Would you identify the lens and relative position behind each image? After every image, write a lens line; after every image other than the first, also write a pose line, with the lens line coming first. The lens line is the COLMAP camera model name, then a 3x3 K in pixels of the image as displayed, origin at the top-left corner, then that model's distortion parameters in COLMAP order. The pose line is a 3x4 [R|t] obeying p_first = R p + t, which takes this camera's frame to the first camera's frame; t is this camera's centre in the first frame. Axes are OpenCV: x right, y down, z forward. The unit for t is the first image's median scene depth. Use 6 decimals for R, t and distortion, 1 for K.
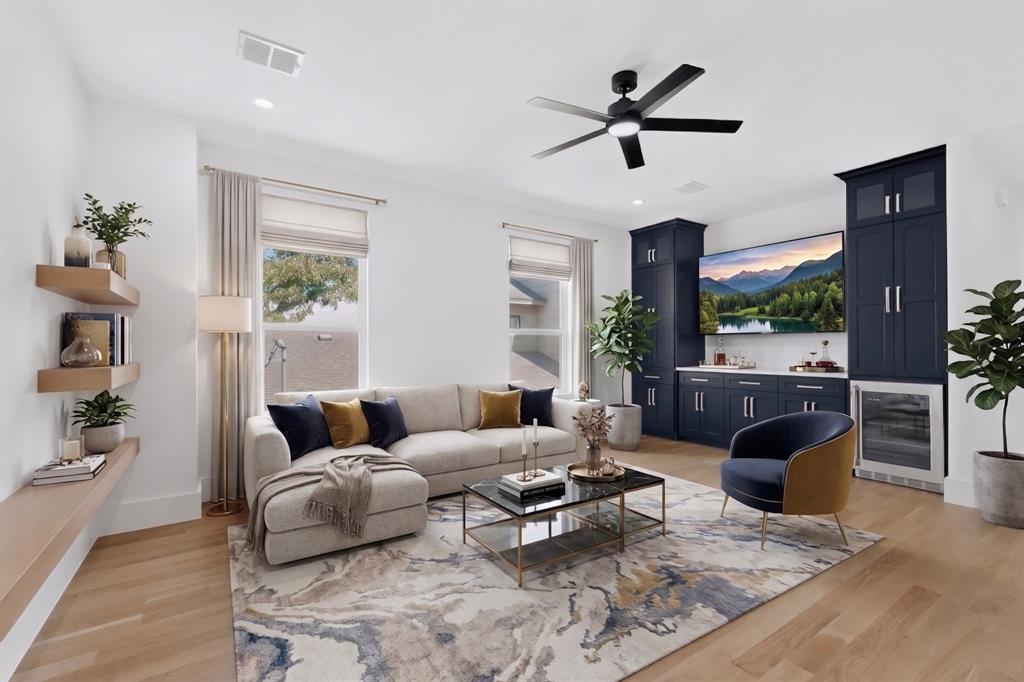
lens RADIAL K [[446.4, 0, 517.1], [0, 446.4, 343.4], [0, 0, 1]] dist [0.003692, -0.000874]
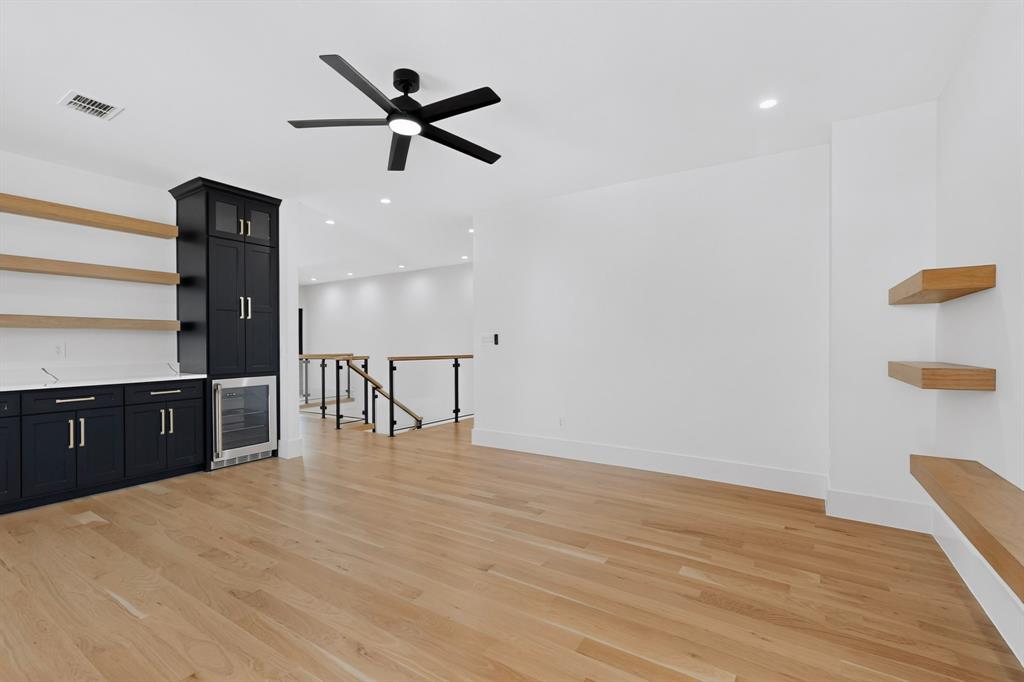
lens RADIAL K [[446.4, 0, 516.0], [0, 446.4, 344.0], [0, 0, 1]] dist [0.003692, -0.000874]
pose [[-0.404367, 0.002073, 0.914595, -0.527178], [-0.002230, 0.999992, -0.003253, -0.000788], [-0.914594, -0.003355, -0.404359, 0.800328]]
